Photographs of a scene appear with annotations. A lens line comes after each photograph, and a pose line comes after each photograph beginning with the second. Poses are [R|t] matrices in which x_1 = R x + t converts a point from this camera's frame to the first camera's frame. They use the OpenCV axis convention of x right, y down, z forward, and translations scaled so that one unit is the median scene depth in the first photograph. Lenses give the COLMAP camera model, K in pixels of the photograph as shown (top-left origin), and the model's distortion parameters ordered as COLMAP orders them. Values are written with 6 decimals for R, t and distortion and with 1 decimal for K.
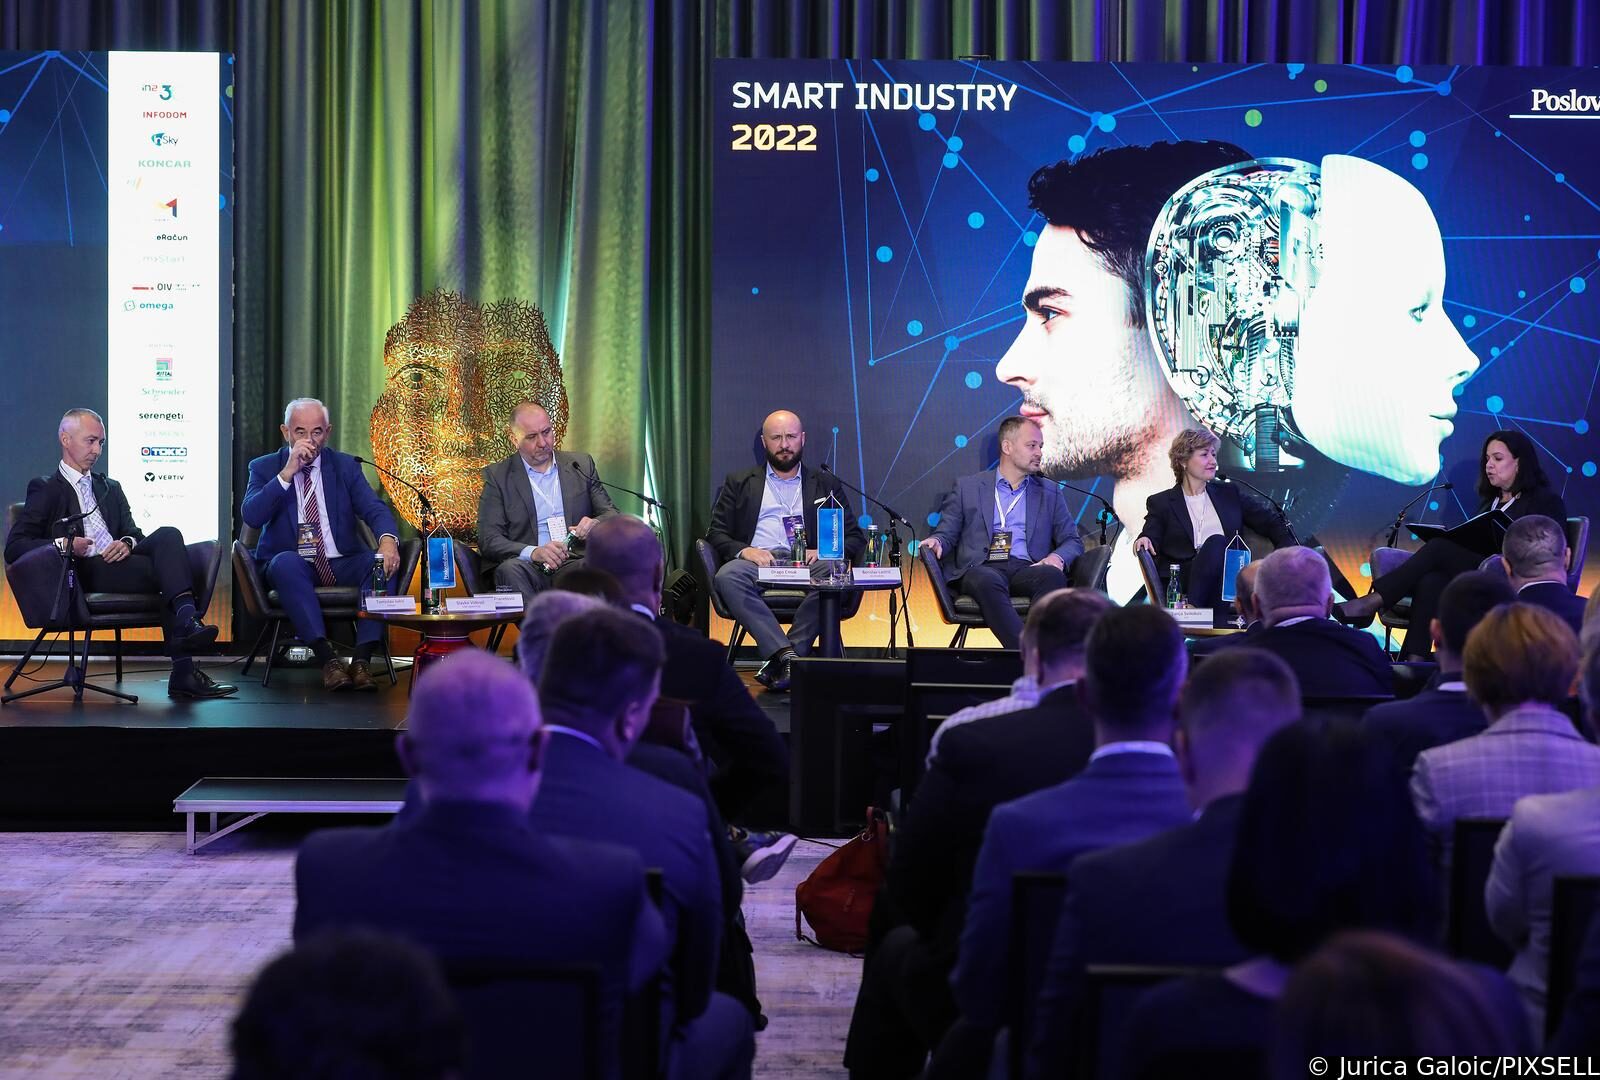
lens RADIAL K [[3281.8, 0, 800.0], [0, 3281.8, 540.0], [0, 0, 1]] dist [-0.036087, 0.112542]
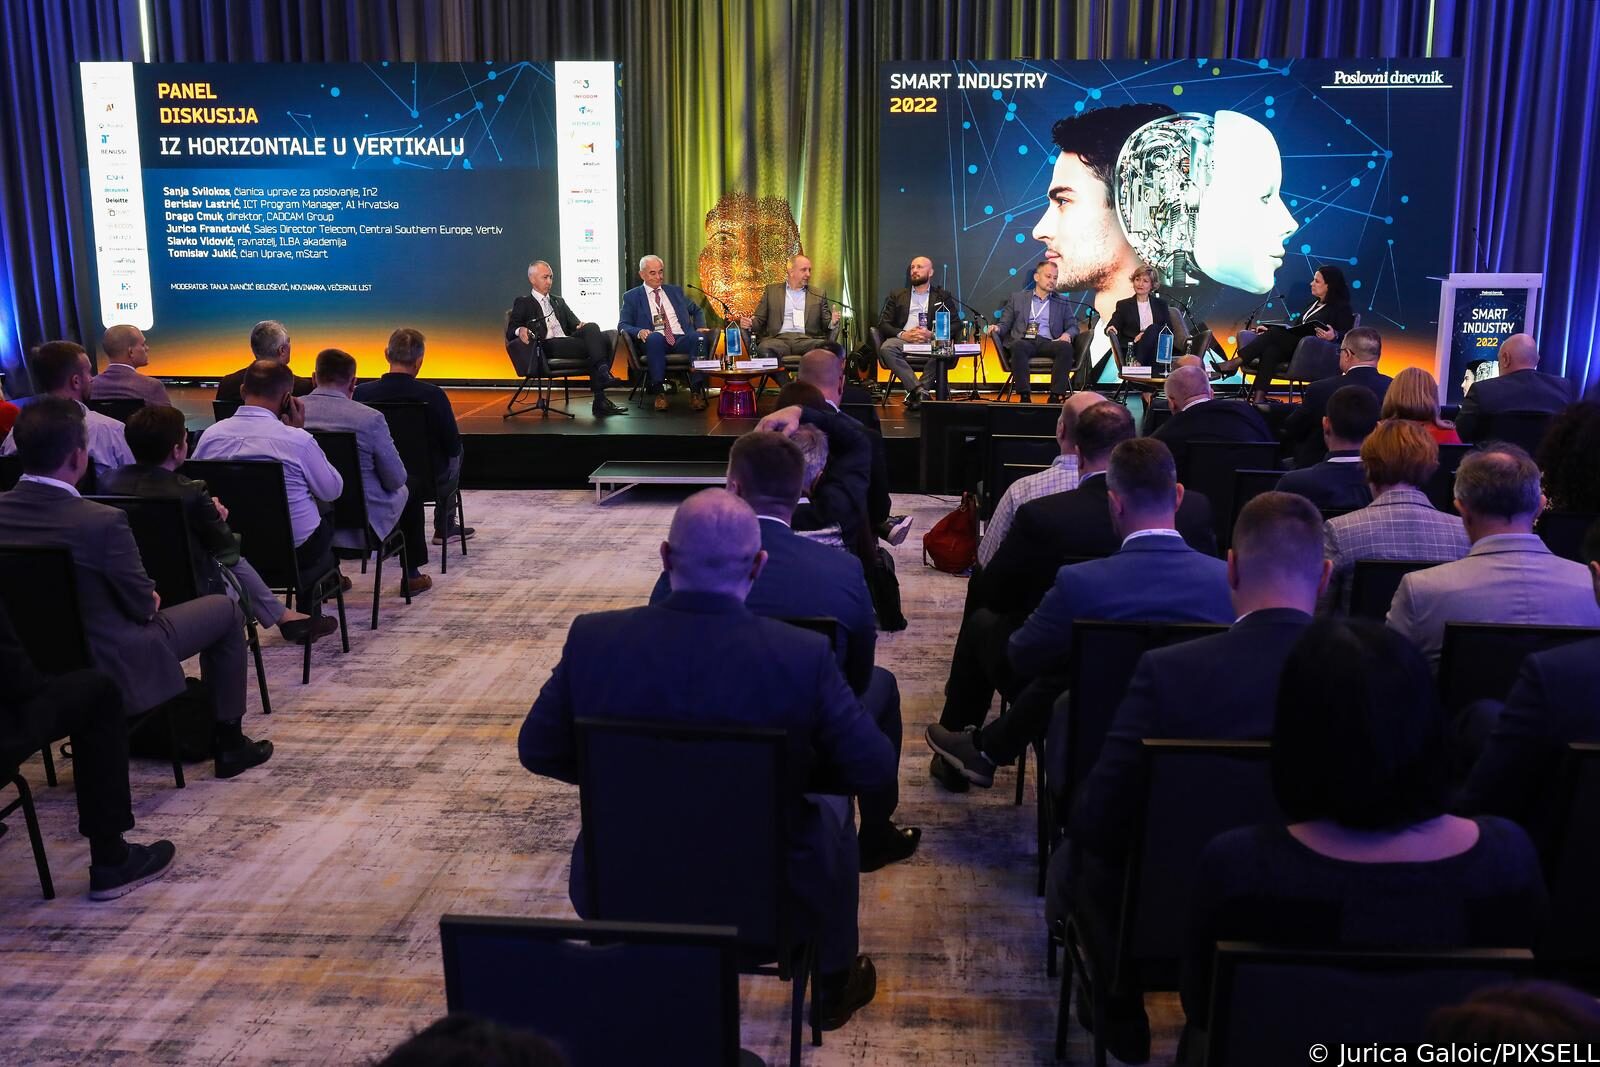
lens RADIAL K [[1547.1, 0, 819.4], [0, 1547.1, 535.6], [0, 0, 1]] dist [0.003984, -0.006437]
pose [[0.997692, 0.005675, -0.067671, -0.000368], [0.004584, 0.988601, 0.150492, -0.014636], [0.067754, -0.150454, 0.986293, 0.103147]]
